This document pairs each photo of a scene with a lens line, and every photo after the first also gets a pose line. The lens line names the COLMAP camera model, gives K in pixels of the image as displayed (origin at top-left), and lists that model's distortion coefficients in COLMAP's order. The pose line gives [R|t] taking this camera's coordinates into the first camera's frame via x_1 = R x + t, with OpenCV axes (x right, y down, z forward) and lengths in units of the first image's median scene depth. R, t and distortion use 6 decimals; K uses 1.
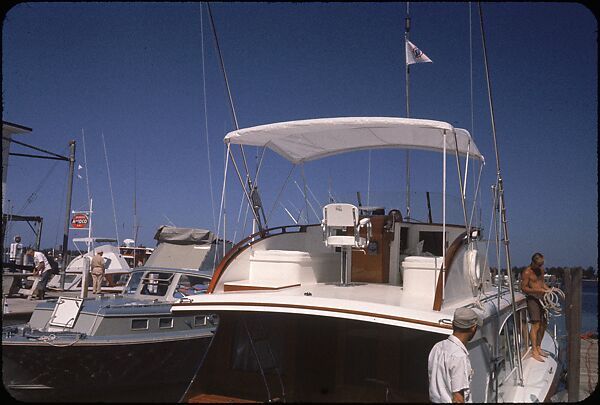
lens RADIAL K [[684.6, 0, 287.9], [0, 684.6, 203.2], [0, 0, 1]] dist [-0.033808, -0.030605]
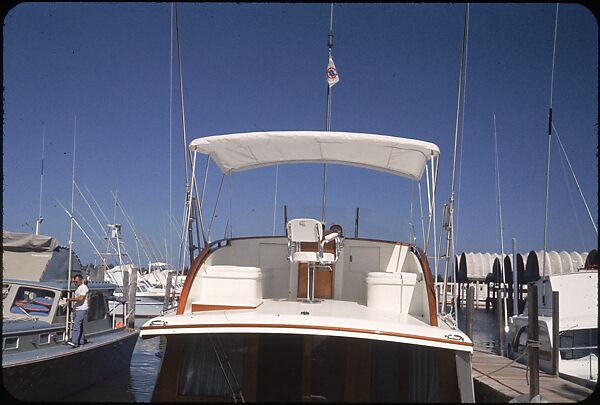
lens RADIAL K [[684.6, 0, 287.9], [0, 684.6, 203.2], [0, 0, 1]] dist [-0.033808, -0.030605]
pose [[0.938194, 0.028997, 0.344893, -0.284829], [-0.025862, 0.999572, -0.013689, -0.007148], [-0.345143, 0.003923, 0.938542, 0.090111]]
